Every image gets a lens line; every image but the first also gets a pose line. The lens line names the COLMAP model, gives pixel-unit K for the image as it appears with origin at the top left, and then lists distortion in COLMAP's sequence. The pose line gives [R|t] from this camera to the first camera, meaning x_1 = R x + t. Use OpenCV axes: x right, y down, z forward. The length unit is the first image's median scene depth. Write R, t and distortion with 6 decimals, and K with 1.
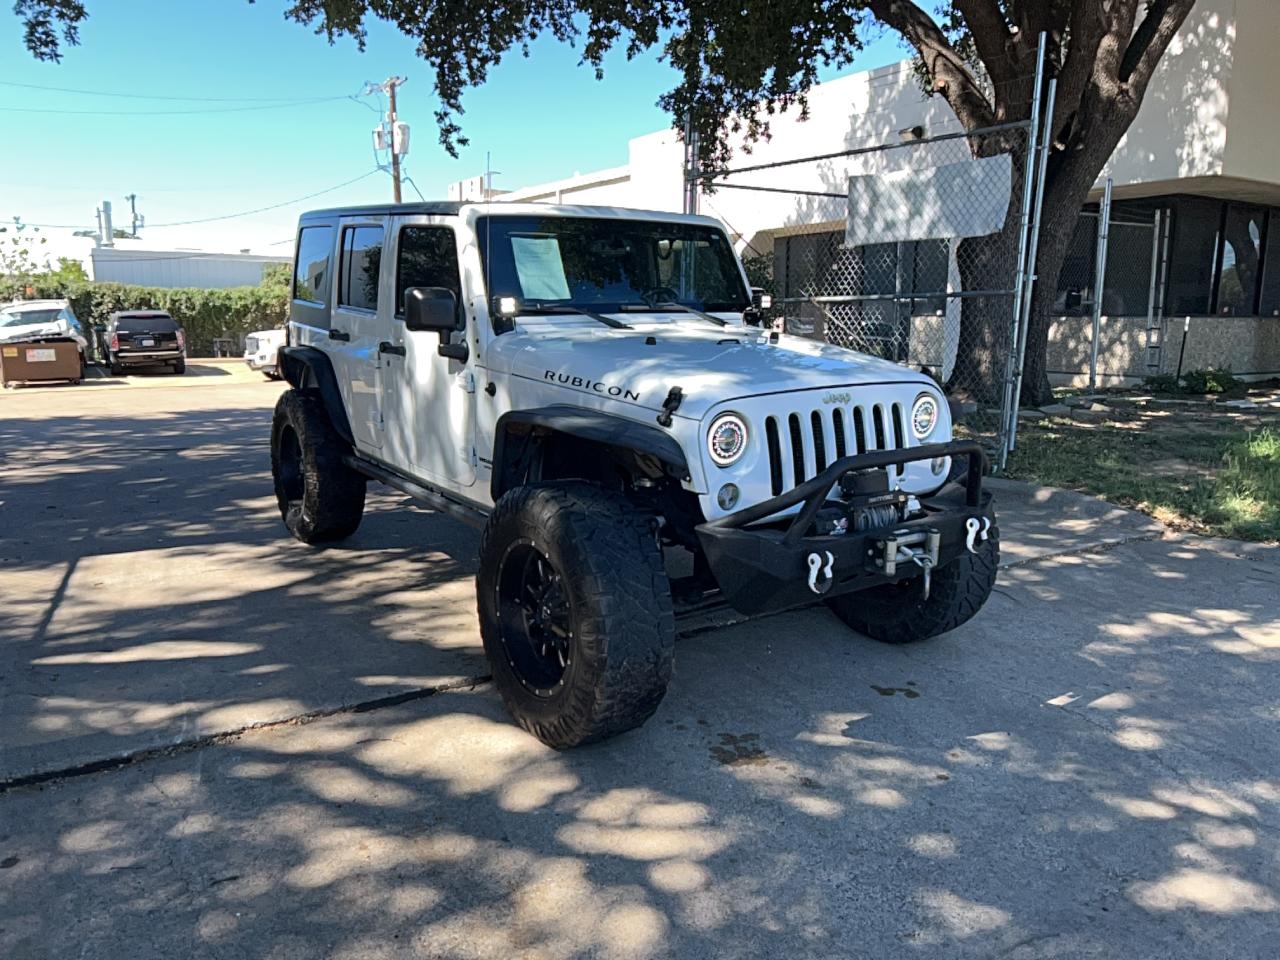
lens RADIAL K [[1014.7, 0, 640.0], [0, 1014.7, 480.0], [0, 0, 1]] dist [-0.212364, 0.145111]
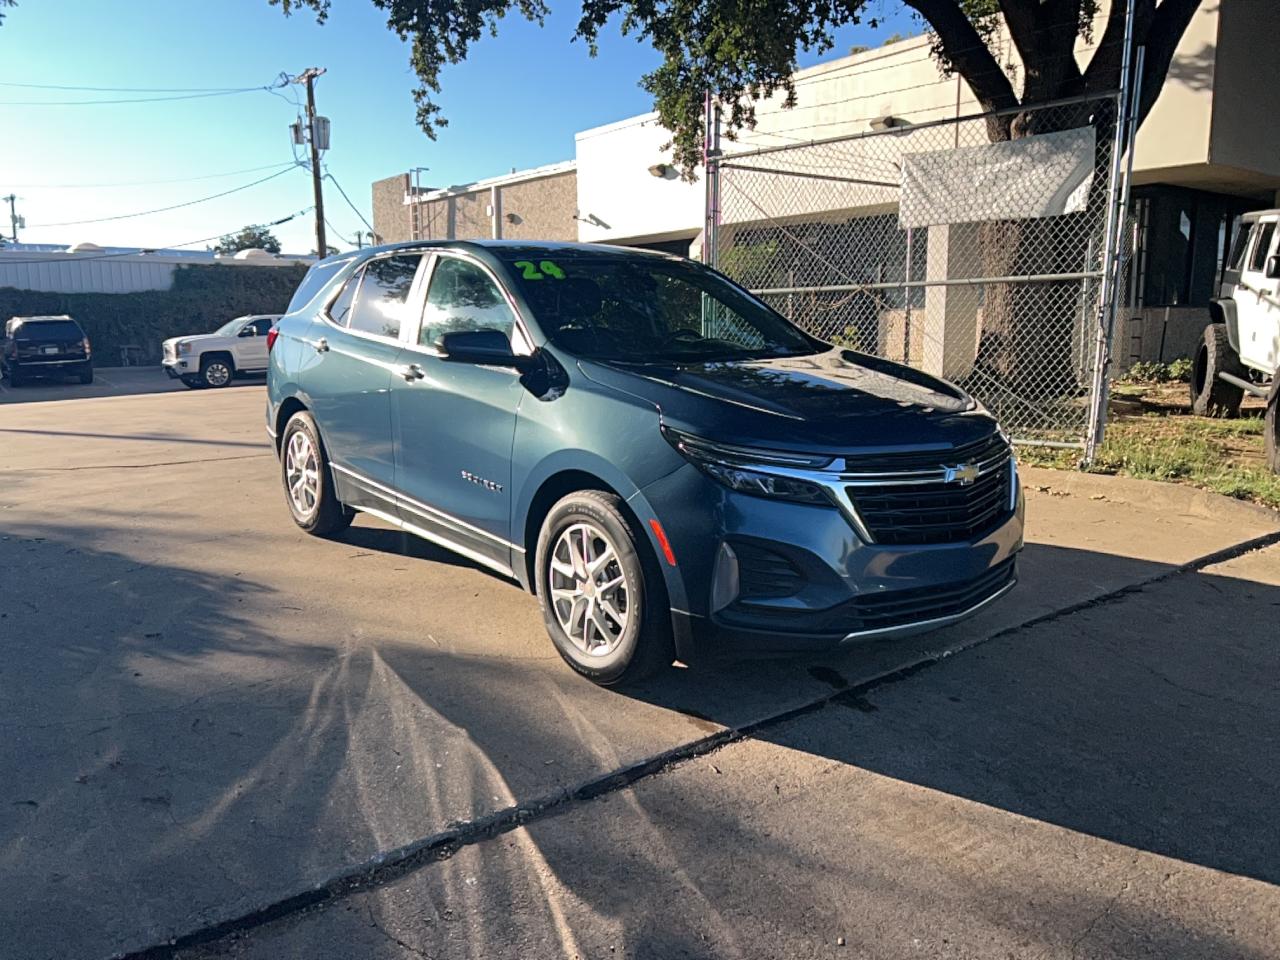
lens RADIAL K [[1014.7, 0, 640.0], [0, 1014.7, 480.0], [0, 0, 1]] dist [-0.212364, 0.145111]
pose [[0.993773, -0.027833, 0.107889, -0.092966], [0.028200, 0.999601, -0.001875, -0.002620], [-0.107794, 0.004906, 0.994161, 0.062841]]
